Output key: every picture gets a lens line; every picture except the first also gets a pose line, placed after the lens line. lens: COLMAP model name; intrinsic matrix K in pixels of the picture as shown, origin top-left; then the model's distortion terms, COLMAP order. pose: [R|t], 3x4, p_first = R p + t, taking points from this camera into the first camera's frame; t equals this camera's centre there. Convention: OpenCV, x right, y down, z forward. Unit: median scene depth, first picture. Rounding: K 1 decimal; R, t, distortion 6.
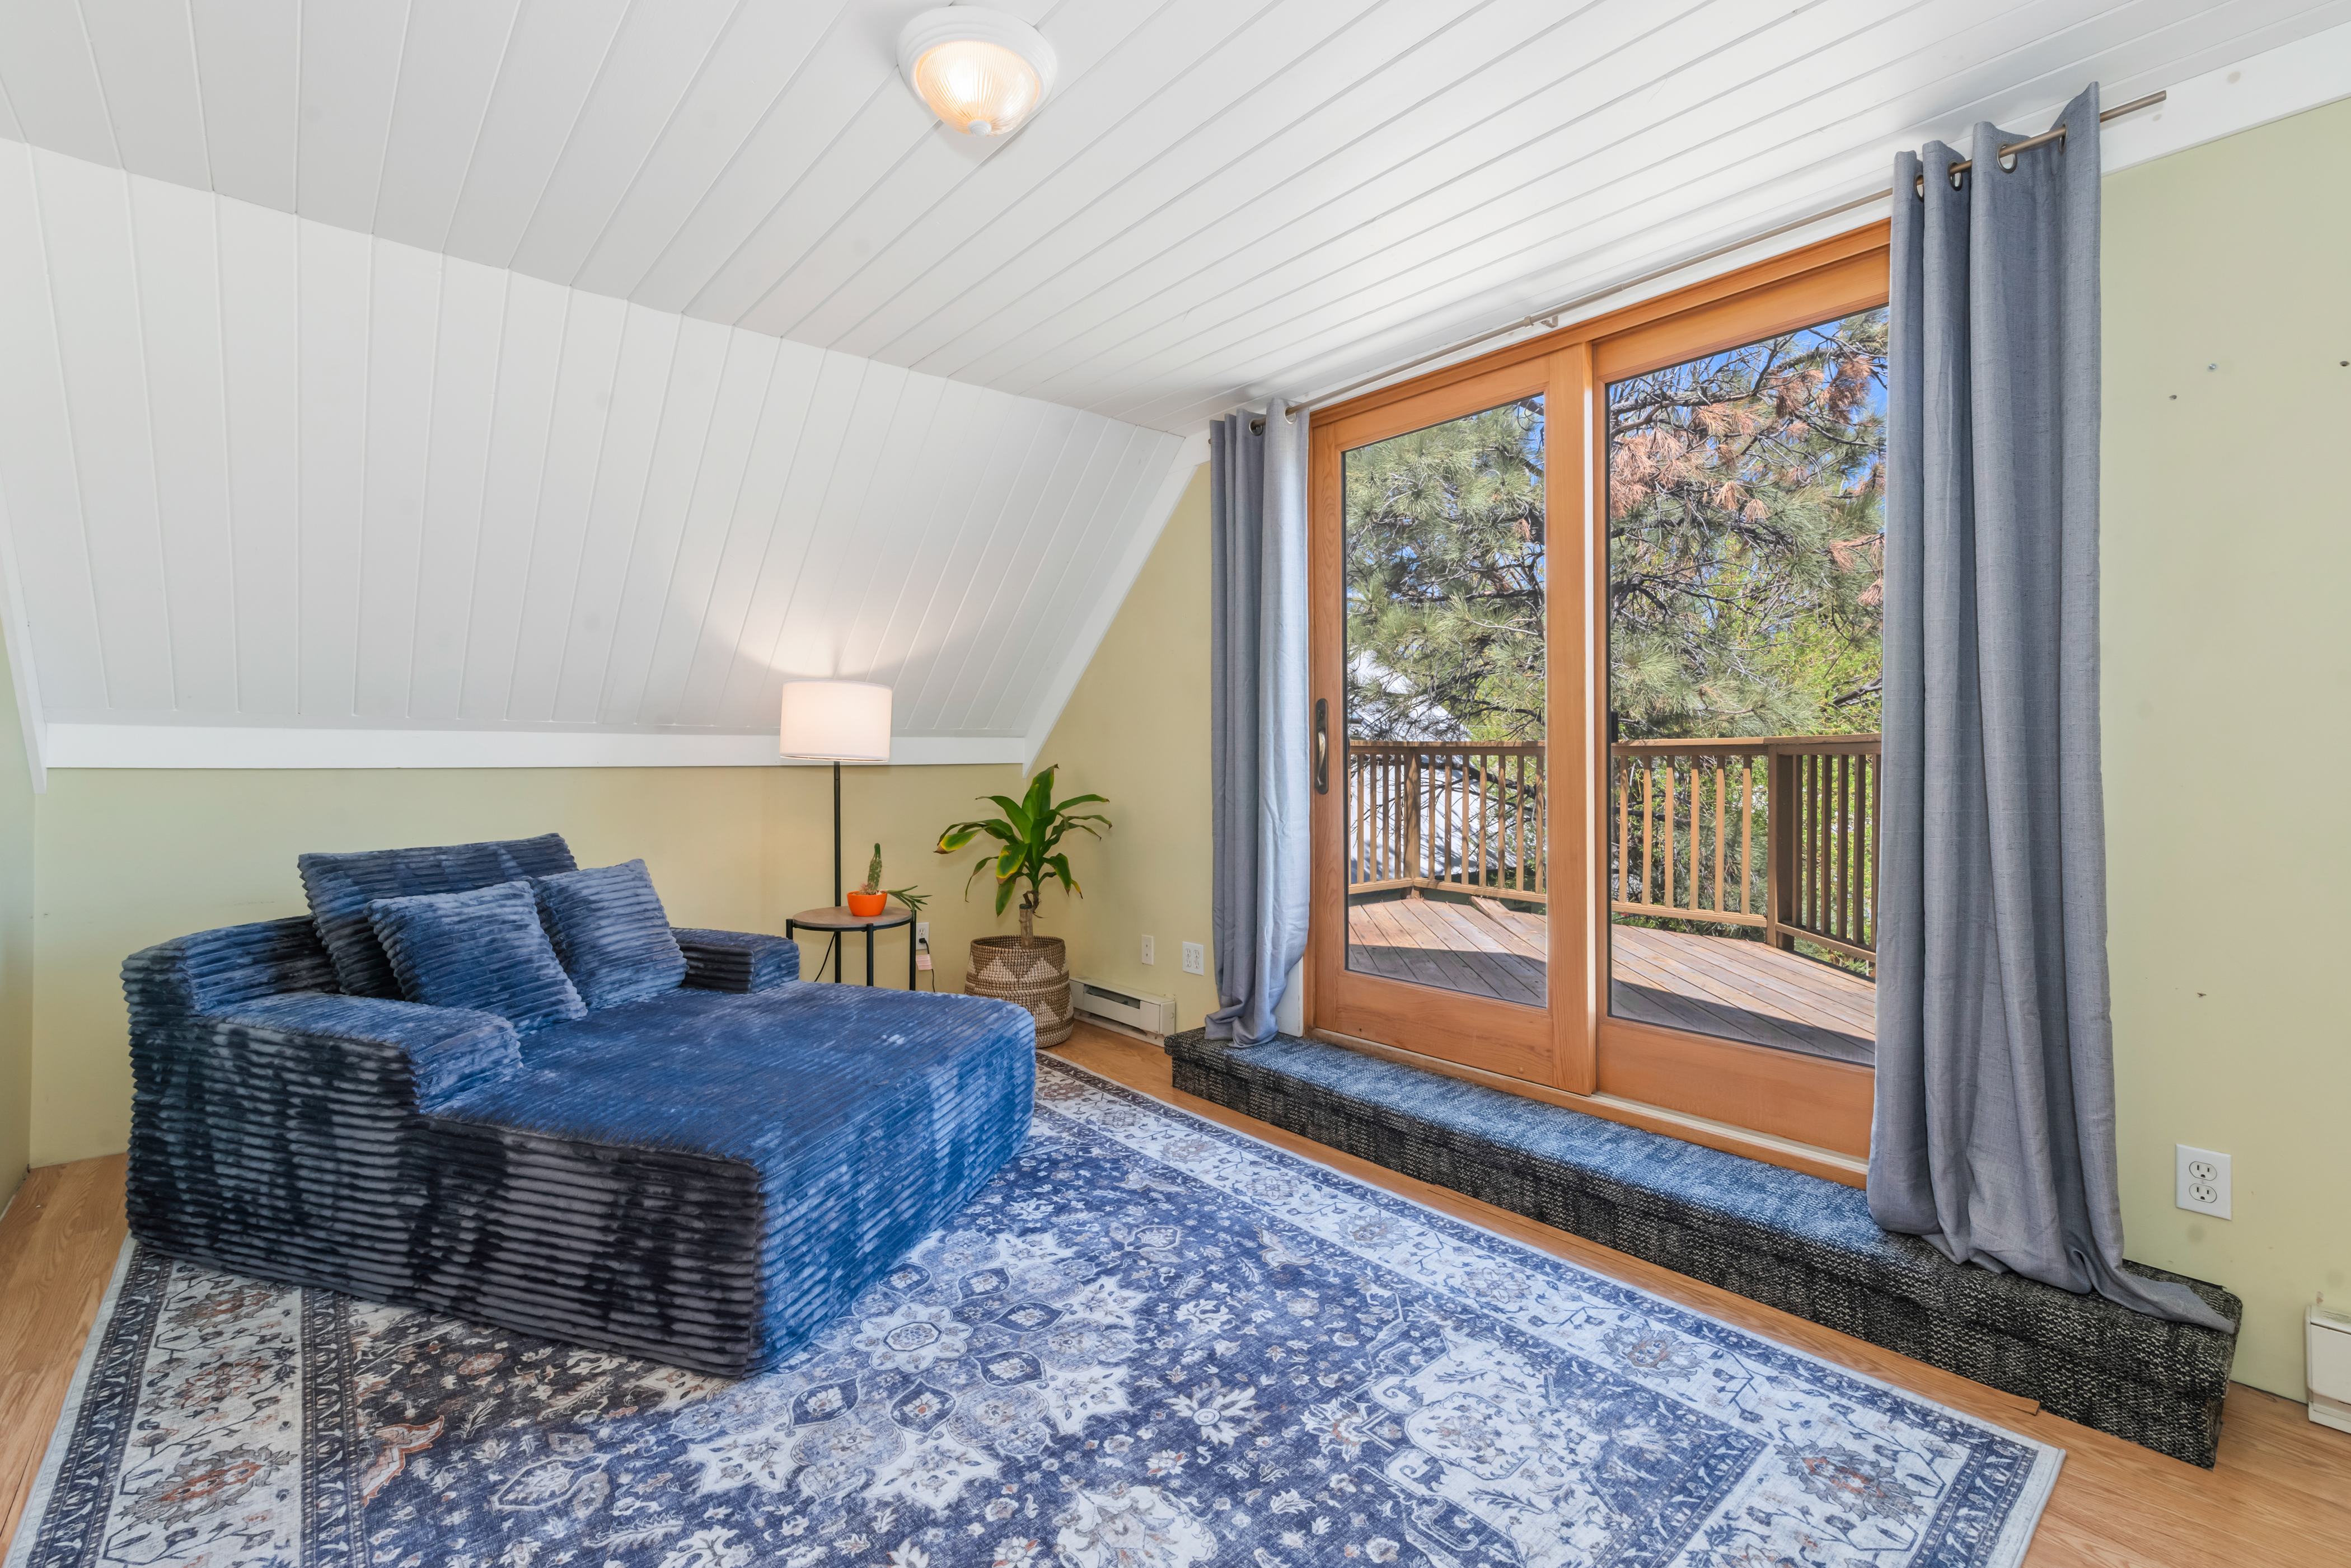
lens RADIAL K [[1008.4, 0, 1172.5], [0, 1008.4, 773.3], [0, 0, 1]] dist [0.000459, 0.000451]
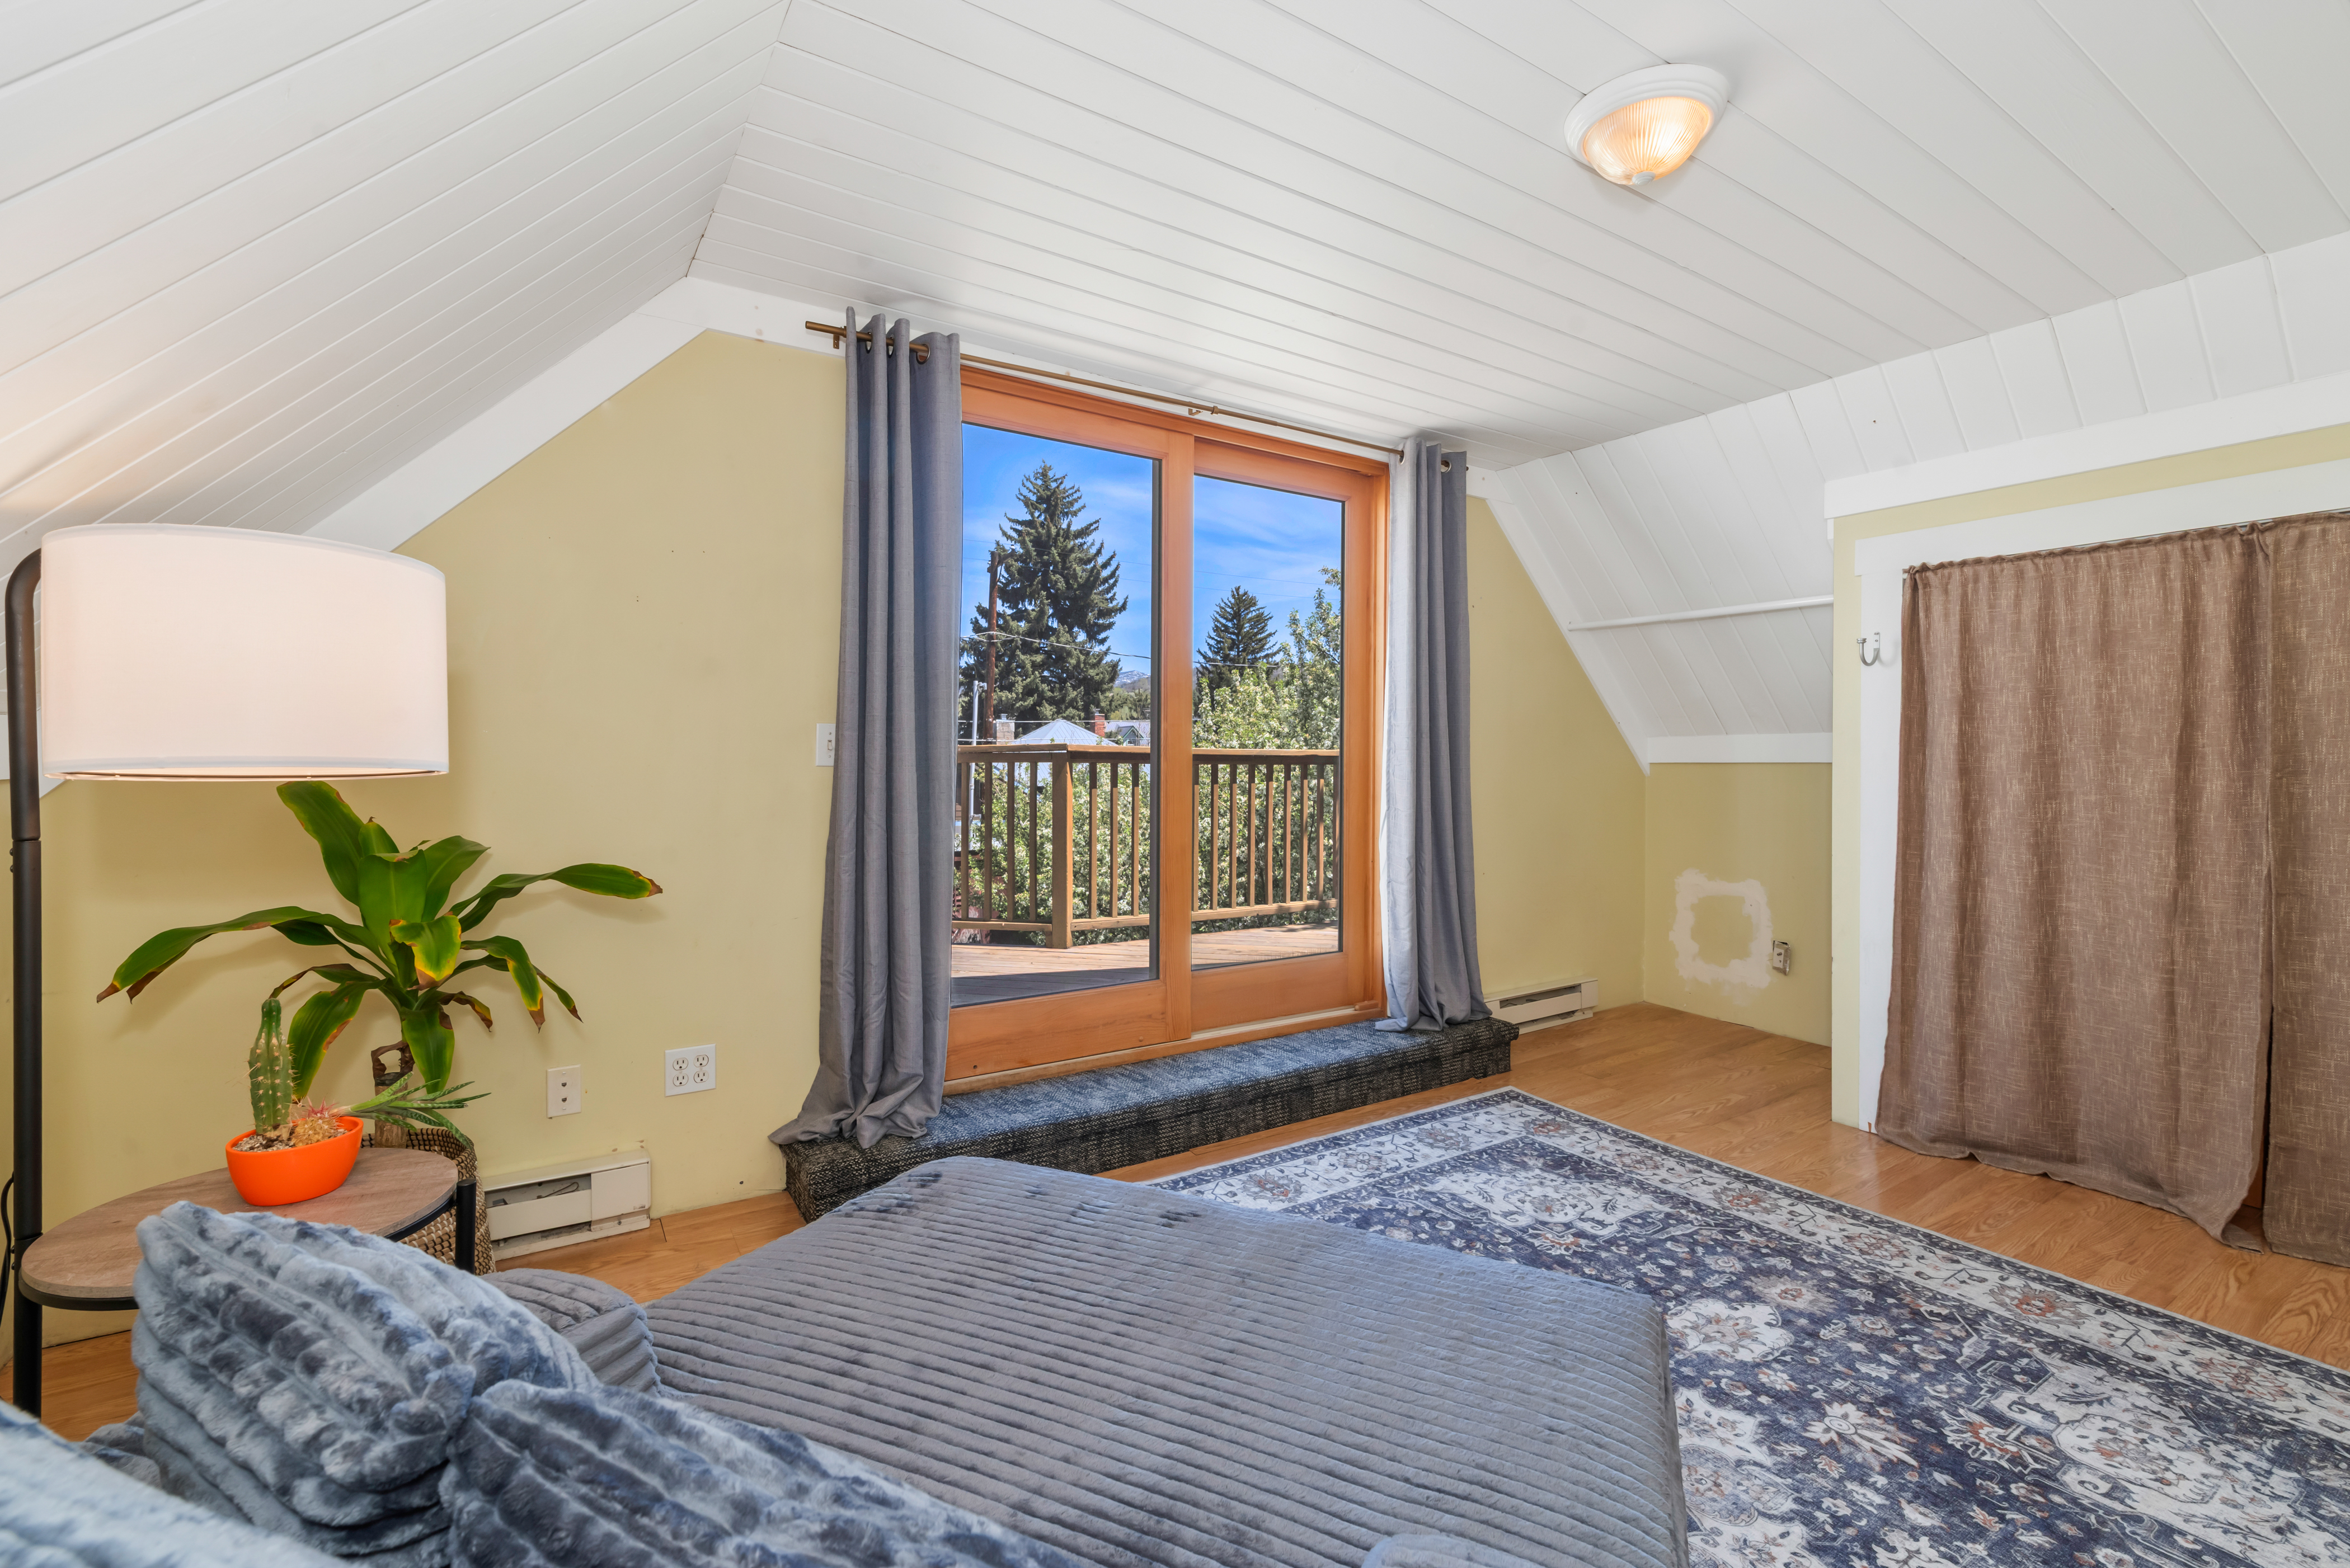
lens RADIAL K [[1008.0, 0, 1172.5], [0, 1008.0, 773.8], [0, 0, 1]] dist [0.000459, 0.000451]
pose [[0.151425, -0.007572, 0.988440, -0.945642], [0.011516, 0.999916, 0.005896, -0.016954], [-0.988402, 0.010490, 0.151499, 0.950586]]
